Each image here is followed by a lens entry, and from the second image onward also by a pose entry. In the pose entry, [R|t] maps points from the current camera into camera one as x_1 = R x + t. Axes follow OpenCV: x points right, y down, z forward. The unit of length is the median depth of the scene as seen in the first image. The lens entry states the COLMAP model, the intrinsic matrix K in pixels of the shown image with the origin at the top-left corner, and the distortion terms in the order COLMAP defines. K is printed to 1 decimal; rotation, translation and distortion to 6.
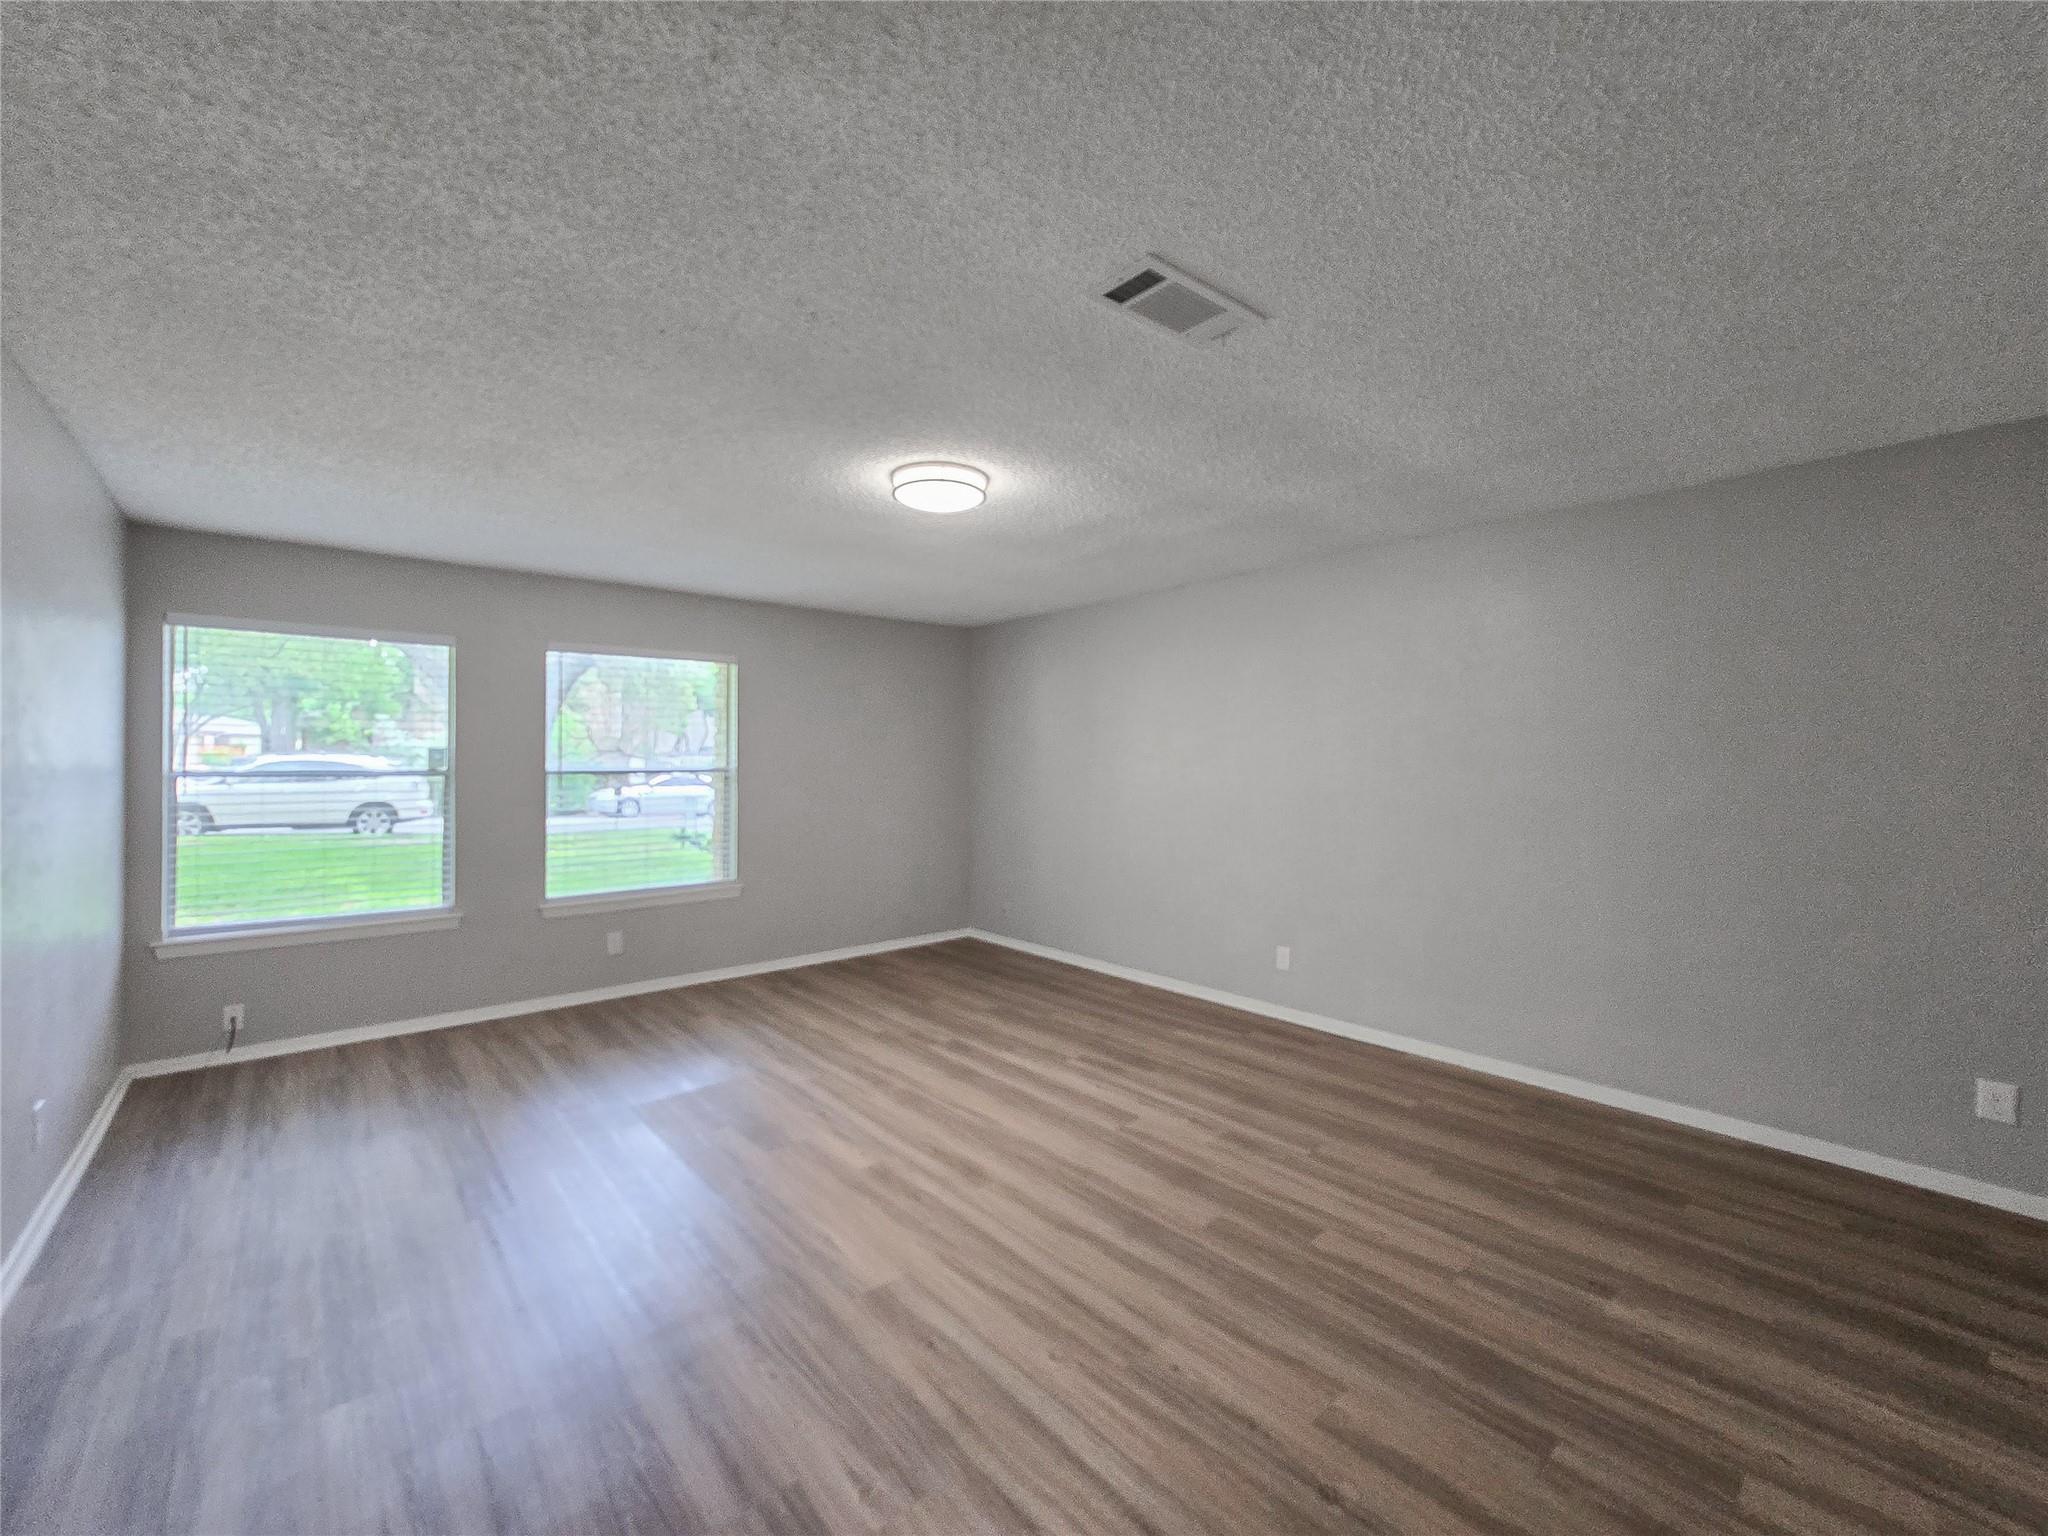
lens RADIAL K [[836.3, 0, 1021.9], [0, 836.3, 763.5], [0, 0, 1]] dist [0.003930, 0.001276]
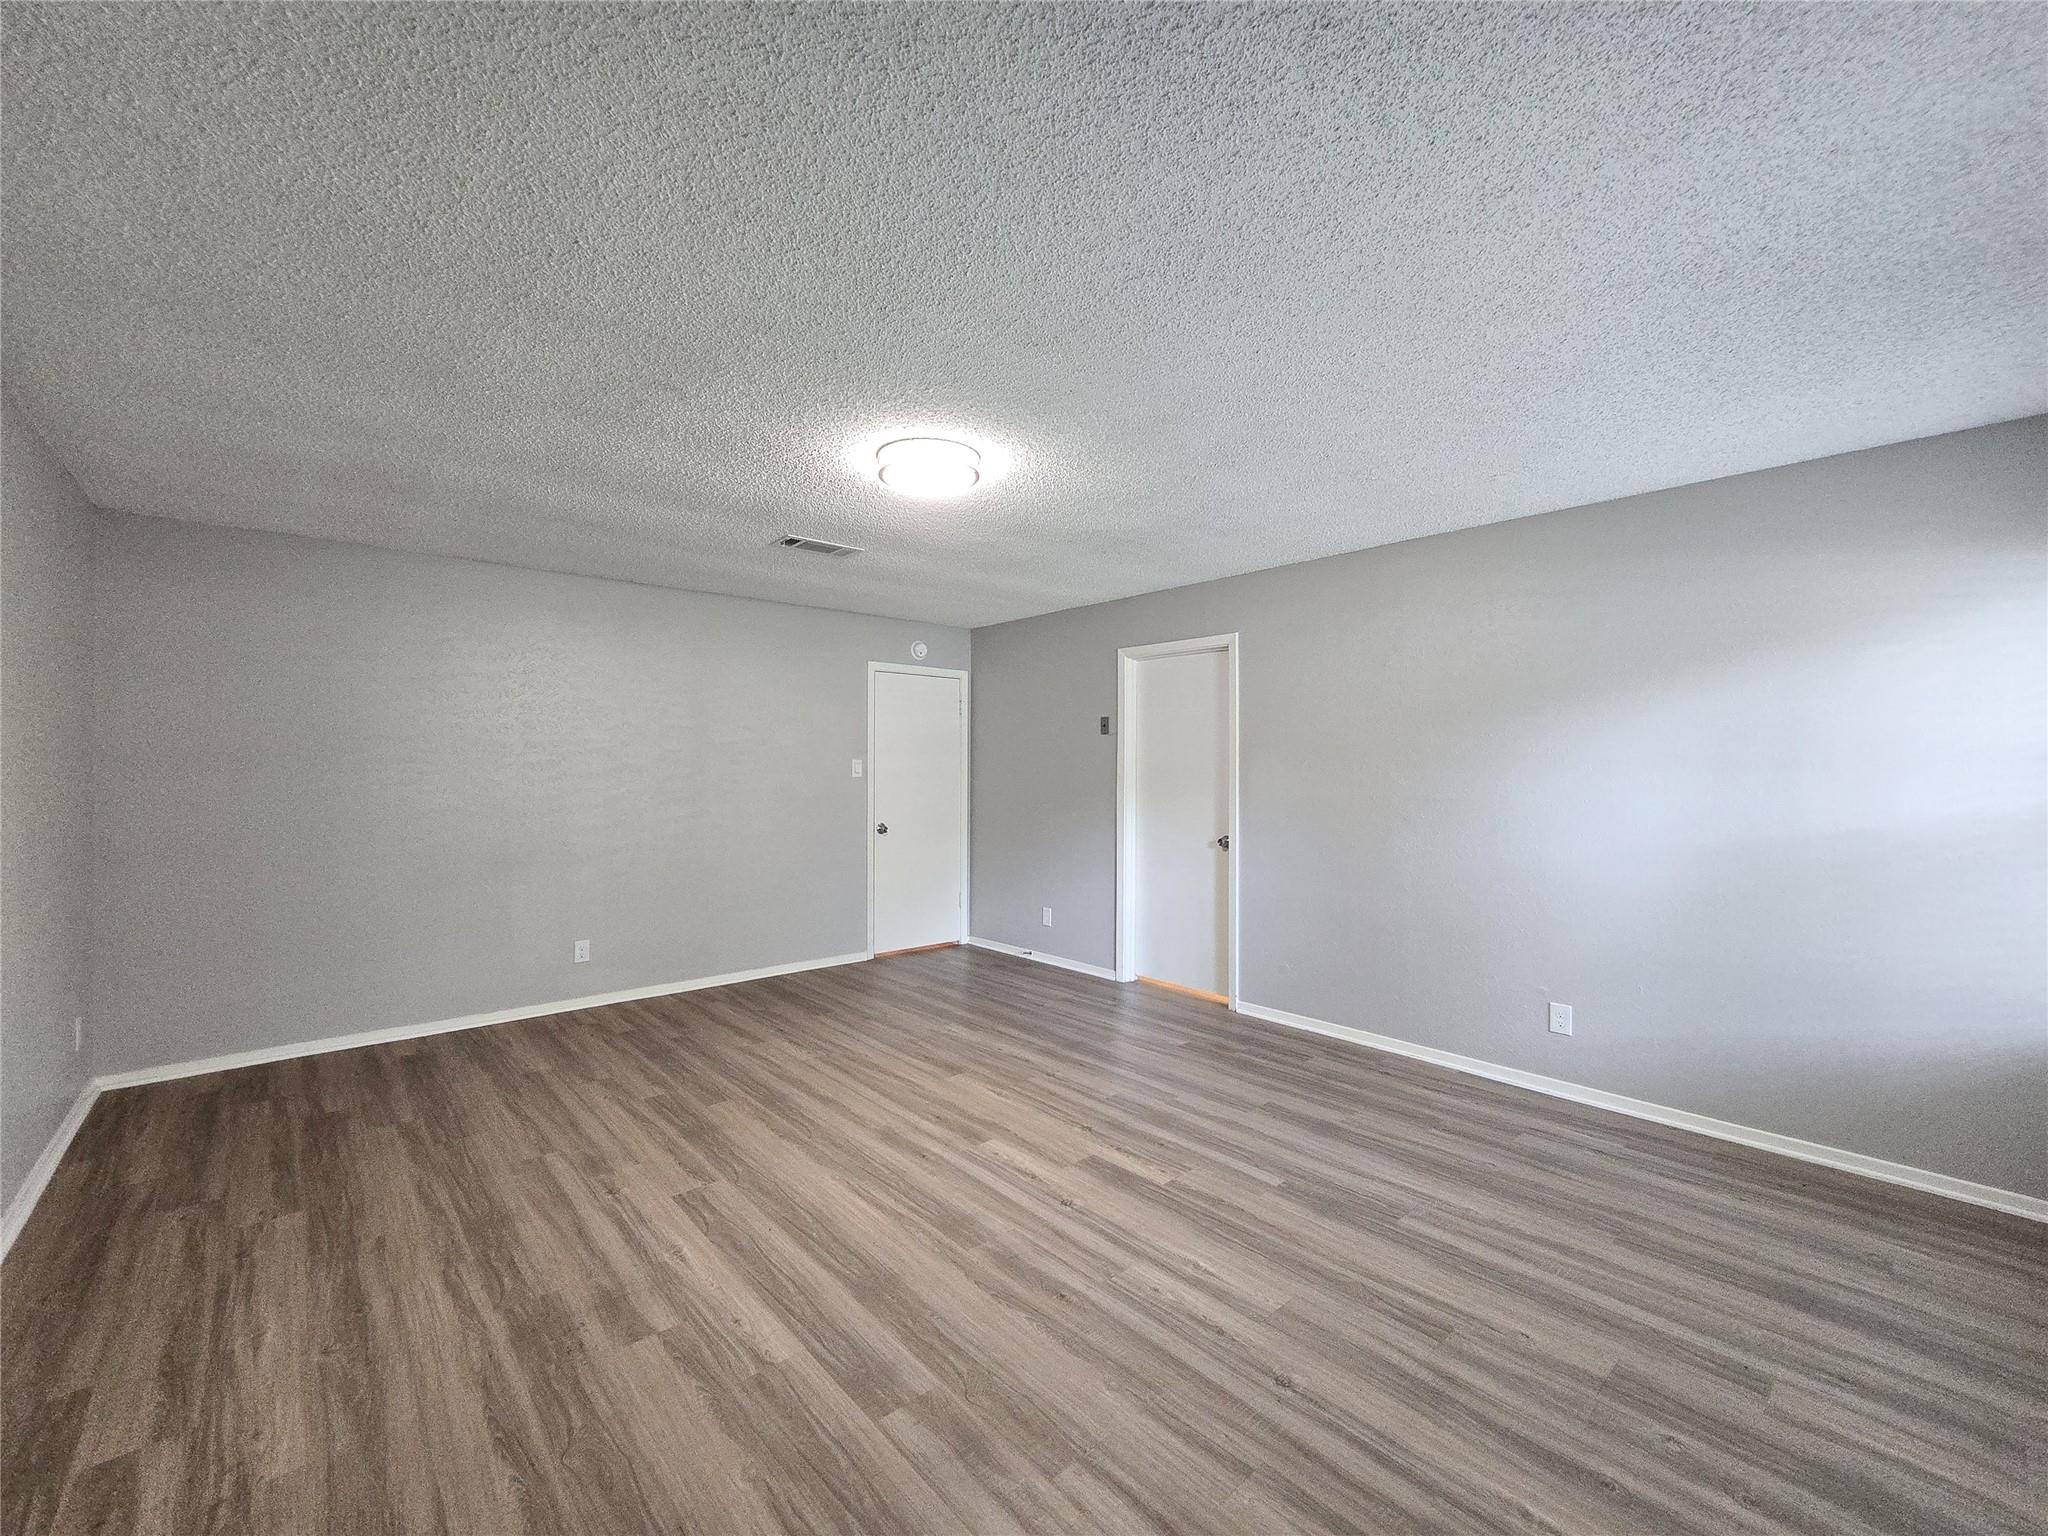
lens RADIAL K [[836.3, 0, 1025.4], [0, 836.3, 760.4], [0, 0, 1]] dist [0.003930, 0.001276]
pose [[-0.999852, 0.001313, -0.017133, -0.206661], [0.001363, 0.999995, -0.002918, -0.000885], [0.017129, -0.002941, -0.999849, 1.986457]]
